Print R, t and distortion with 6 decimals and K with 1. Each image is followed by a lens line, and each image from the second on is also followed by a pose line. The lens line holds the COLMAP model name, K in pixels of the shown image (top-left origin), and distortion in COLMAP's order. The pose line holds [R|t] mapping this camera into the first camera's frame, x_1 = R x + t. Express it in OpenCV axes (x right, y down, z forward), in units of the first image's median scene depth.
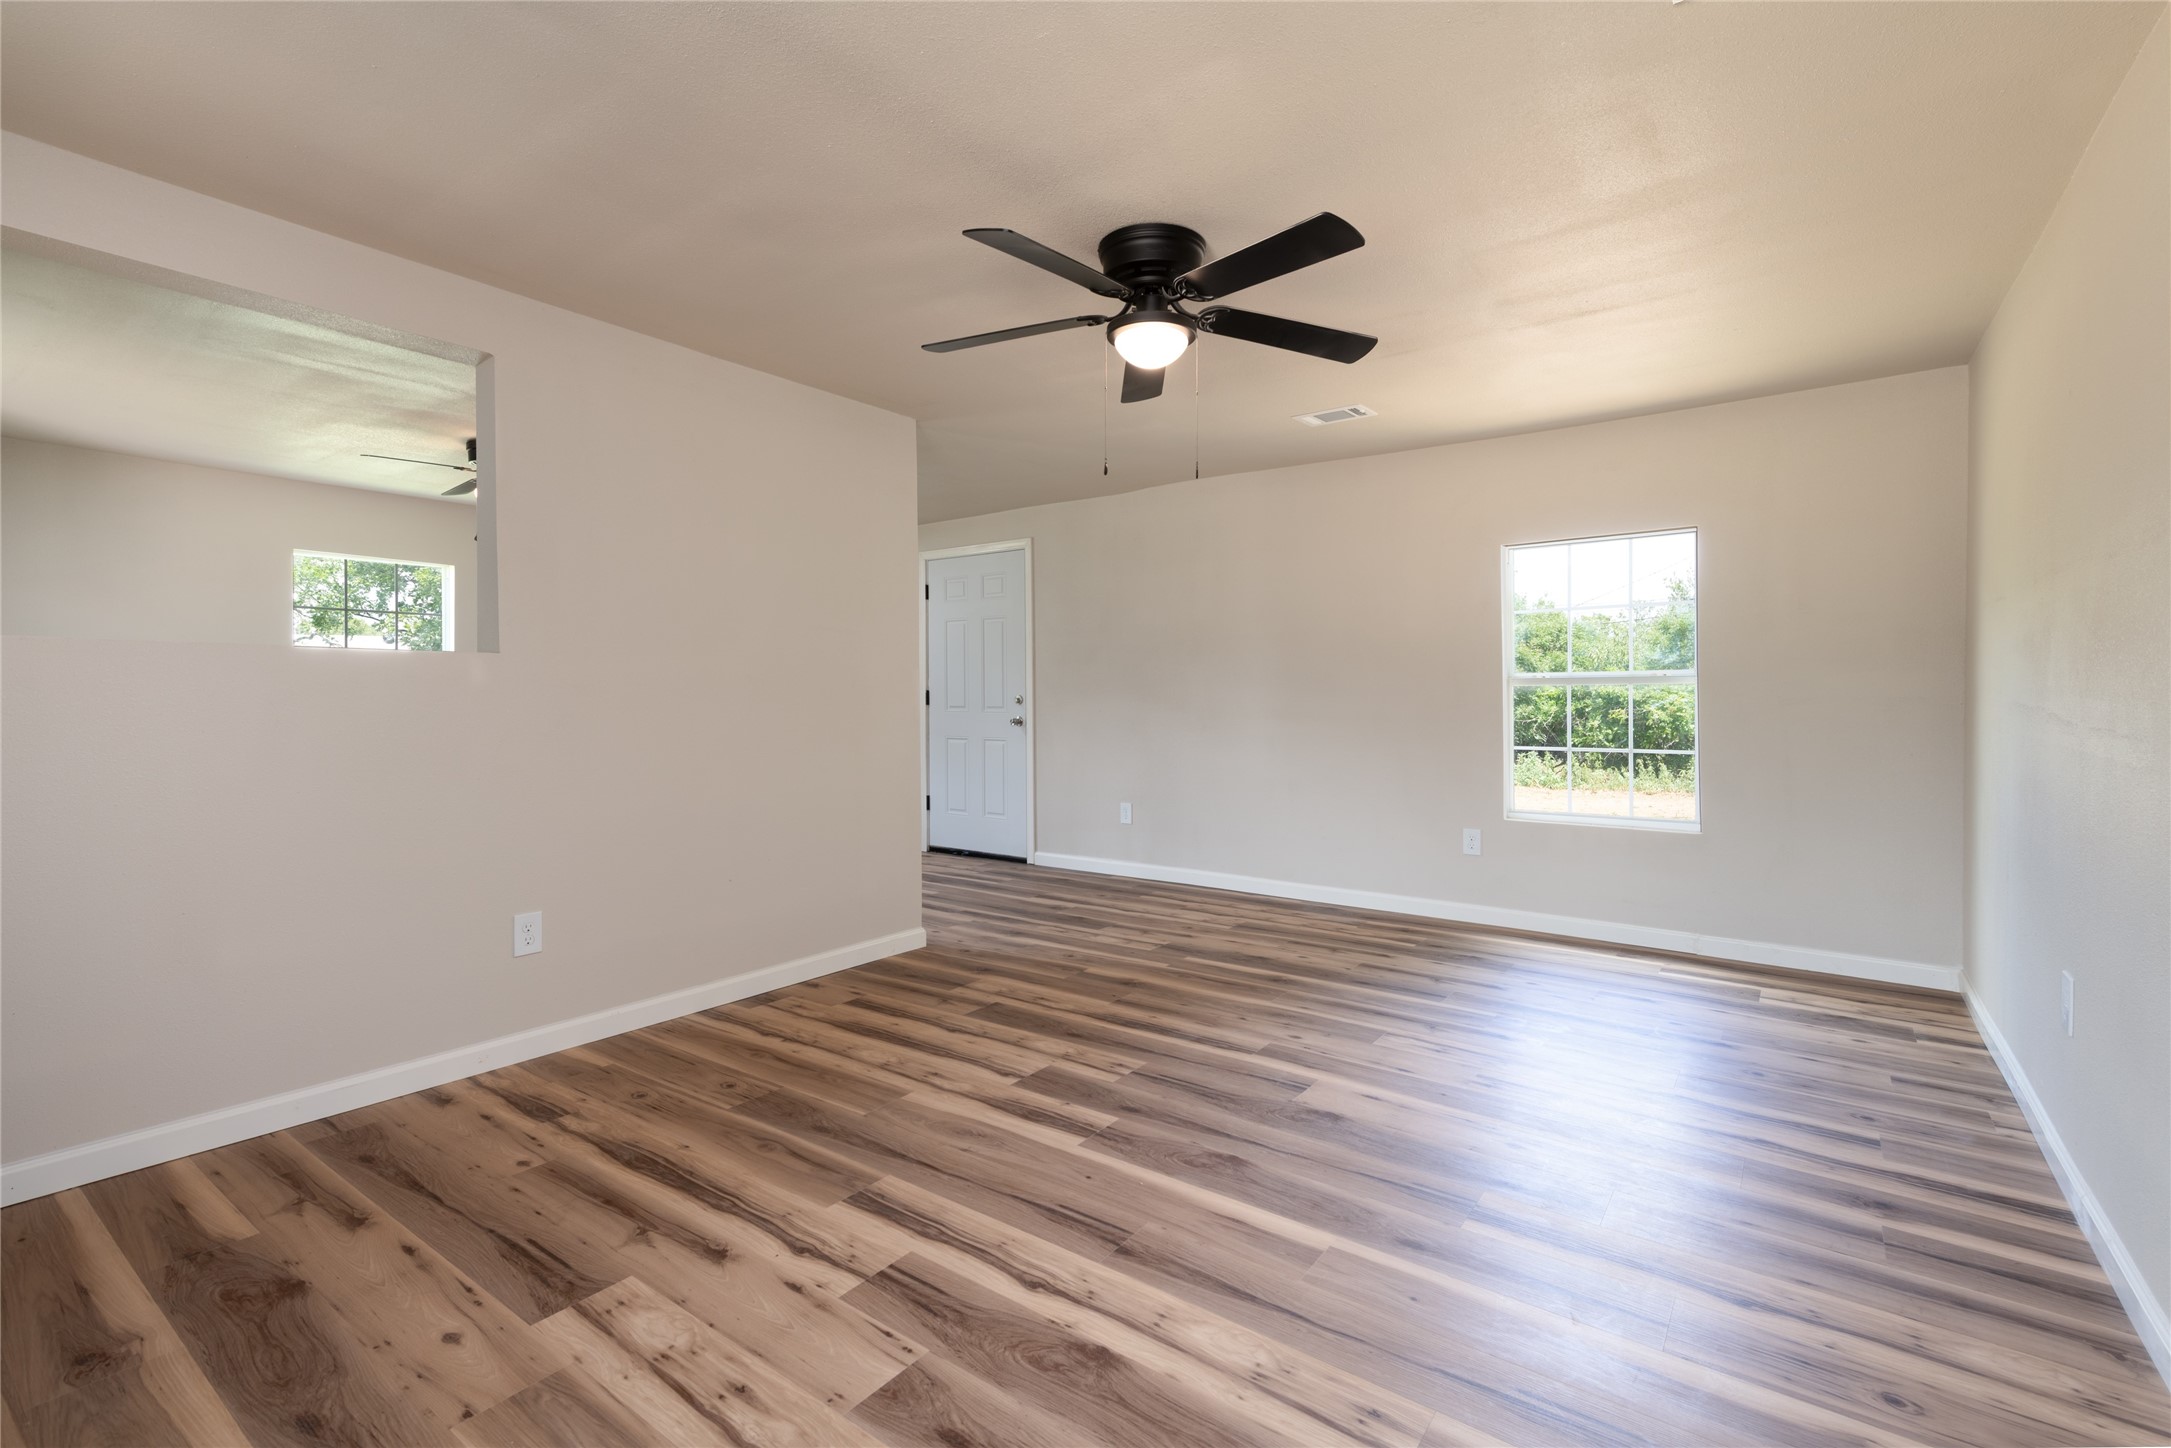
lens RADIAL K [[973.8, 0, 1098.0], [0, 973.8, 717.1], [0, 0, 1]] dist [0.005747, -0.001187]
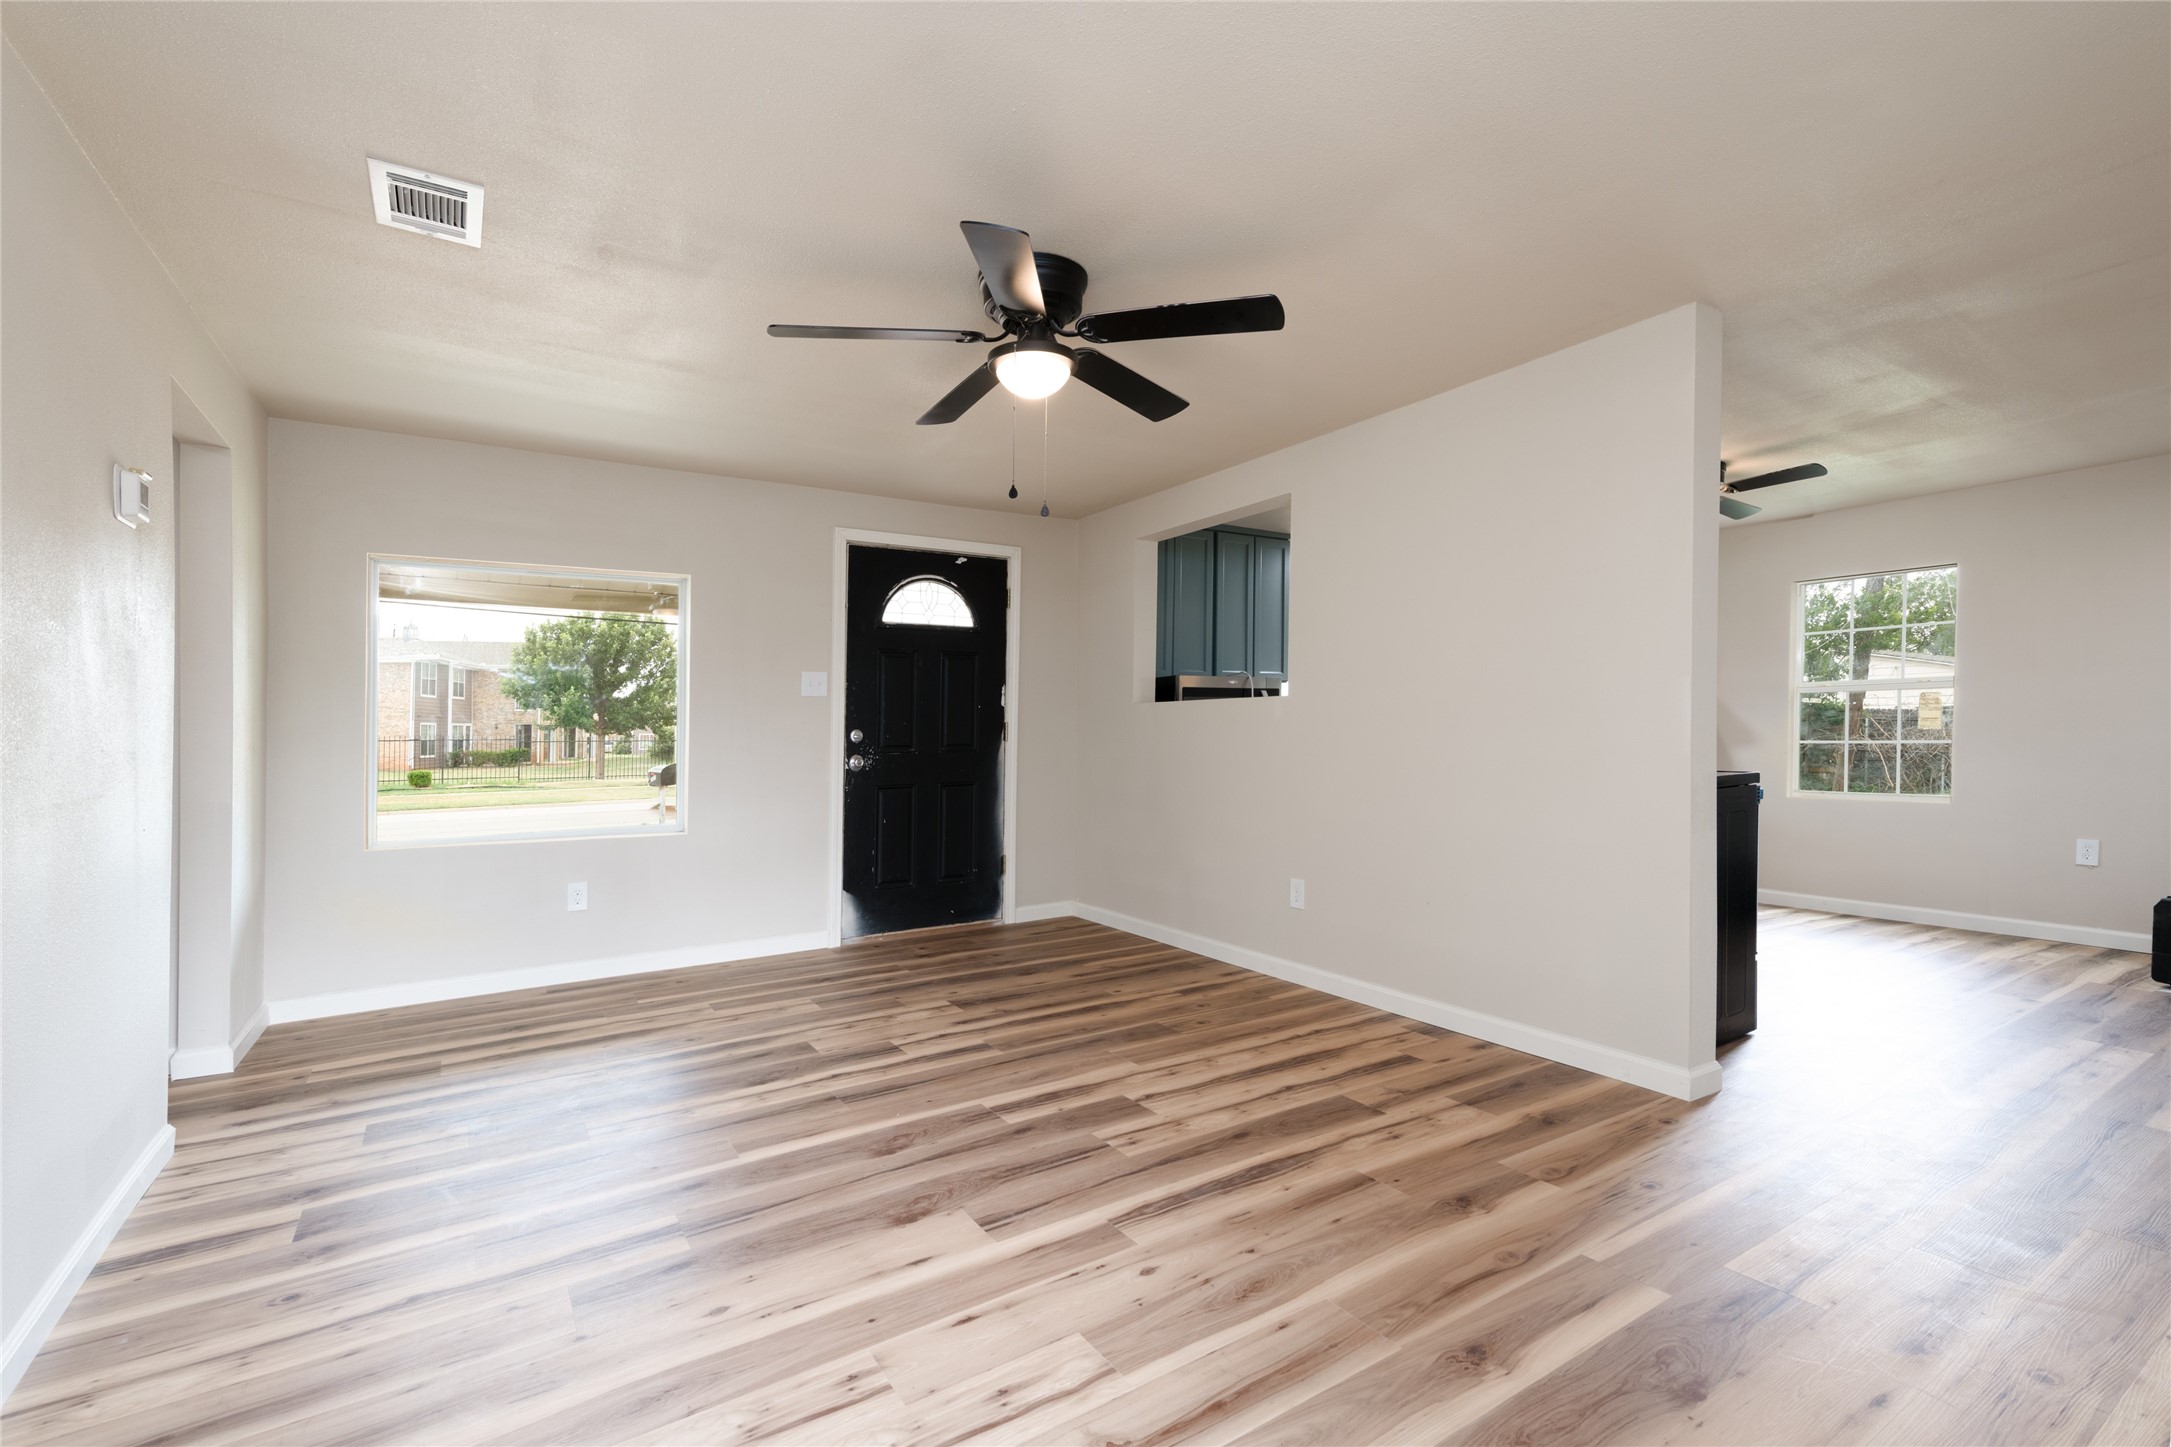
lens RADIAL K [[973.8, 0, 1101.1], [0, 973.8, 720.1], [0, 0, 1]] dist [0.005747, -0.001187]
pose [[-0.355439, -0.000671, -0.934699, 0.888835], [-0.006284, 0.999979, 0.001672, -0.030050], [0.934679, 0.006468, -0.355435, 1.325666]]
